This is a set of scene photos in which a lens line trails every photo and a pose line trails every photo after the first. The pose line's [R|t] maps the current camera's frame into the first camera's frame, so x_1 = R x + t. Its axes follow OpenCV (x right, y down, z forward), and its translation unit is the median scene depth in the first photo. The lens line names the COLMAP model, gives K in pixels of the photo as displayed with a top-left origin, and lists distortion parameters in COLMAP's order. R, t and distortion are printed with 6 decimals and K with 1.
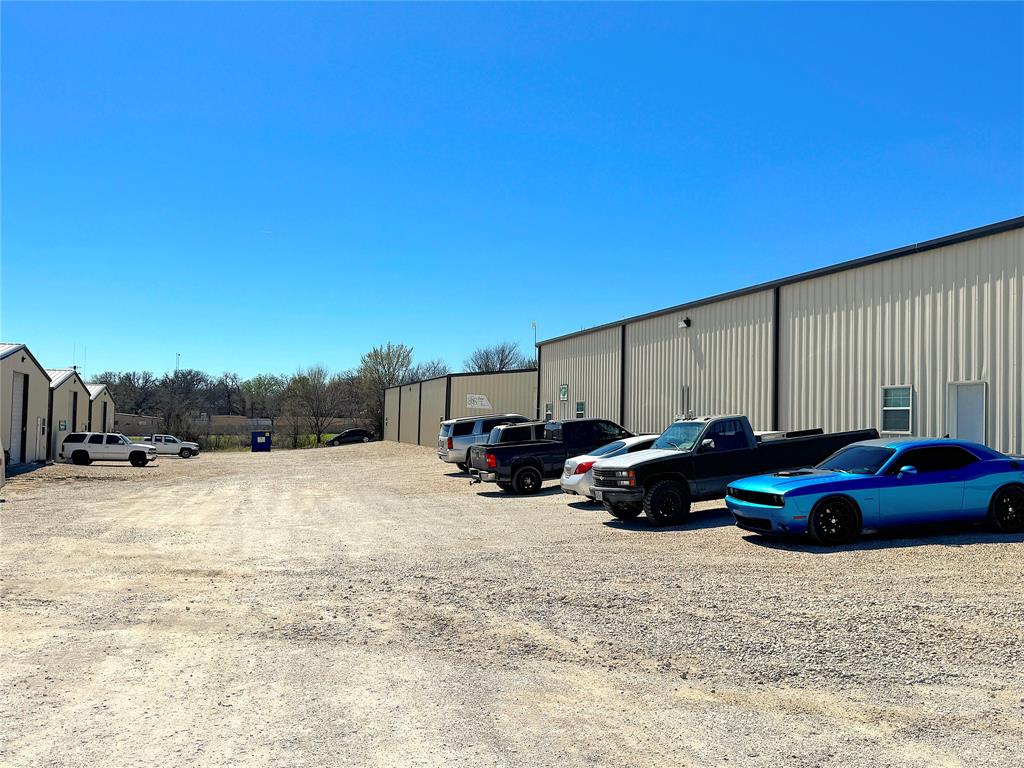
lens RADIAL K [[972.4, 0, 508.8], [0, 972.4, 386.8], [0, 0, 1]] dist [0.043130, 0.000000]
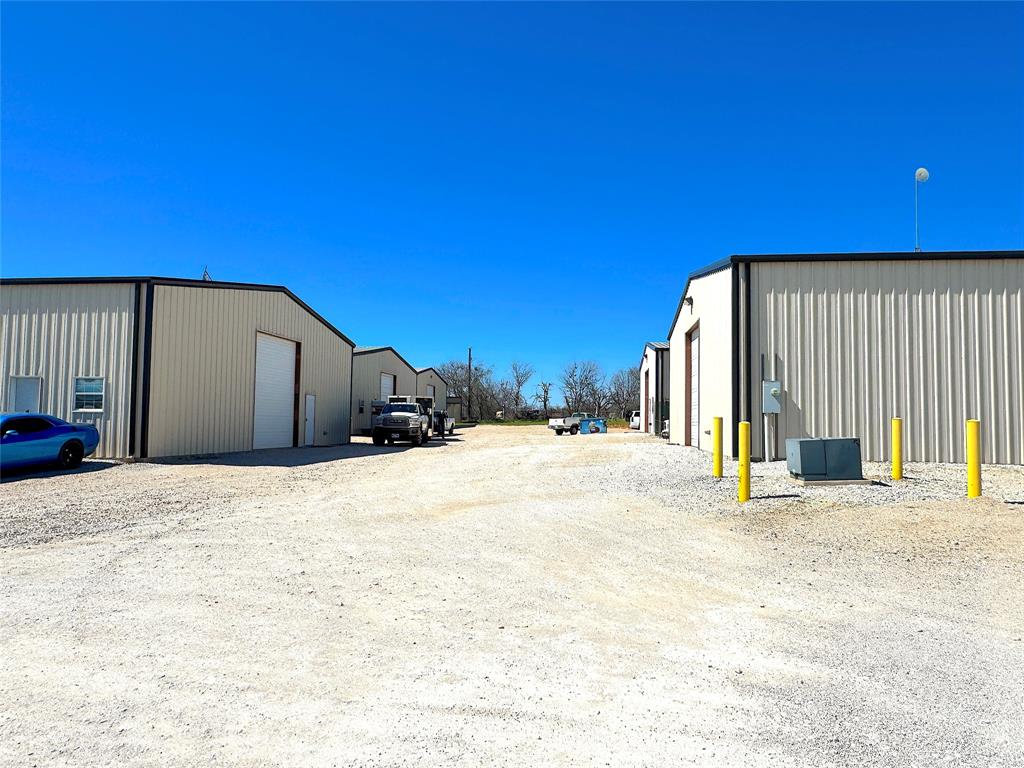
lens RADIAL K [[689.6, 0, 512.6], [0, 689.6, 389.6], [0, 0, 1]] dist [0.008087, 0.000861]
pose [[0.392485, 0.027281, 0.919354, -0.222600], [-0.040469, 0.999104, -0.012370, -0.001225], [-0.918868, -0.032350, 0.393237, -0.116886]]
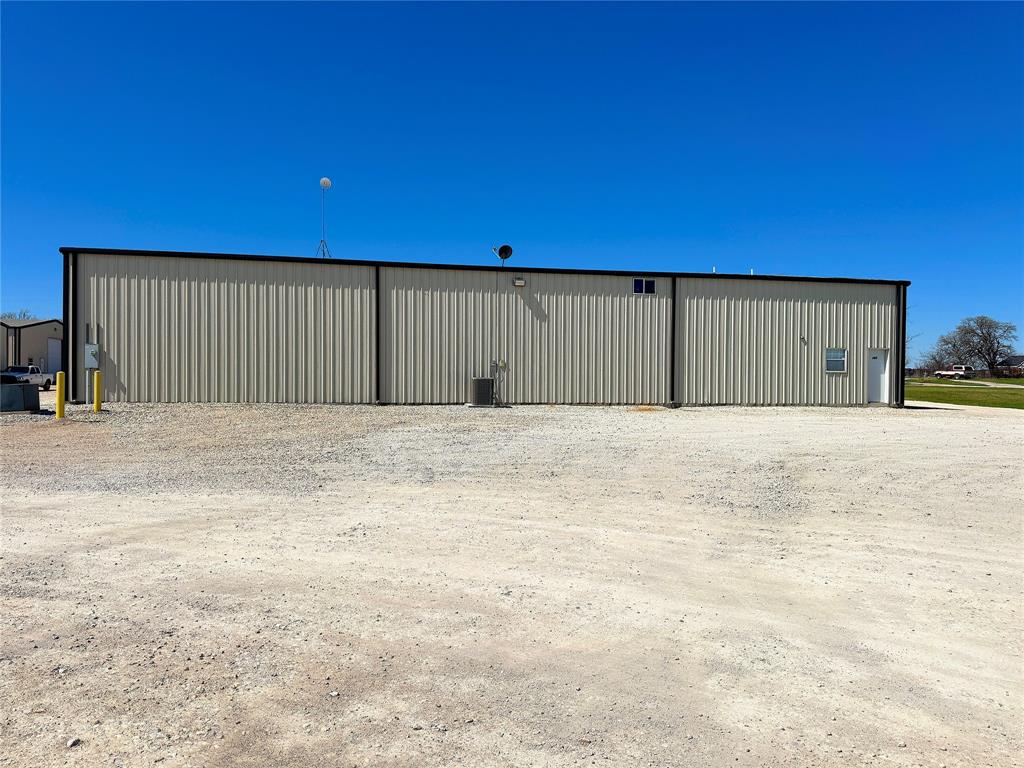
lens RADIAL K [[718.8, 0, 509.4], [0, 718.8, 387.1], [0, 0, 1]] dist [0.064026, -0.078045]
pose [[0.095614, -0.036309, 0.994756, -0.464395], [-0.043911, 0.998208, 0.040655, -0.046025], [-0.994450, -0.047568, 0.093848, -0.932214]]
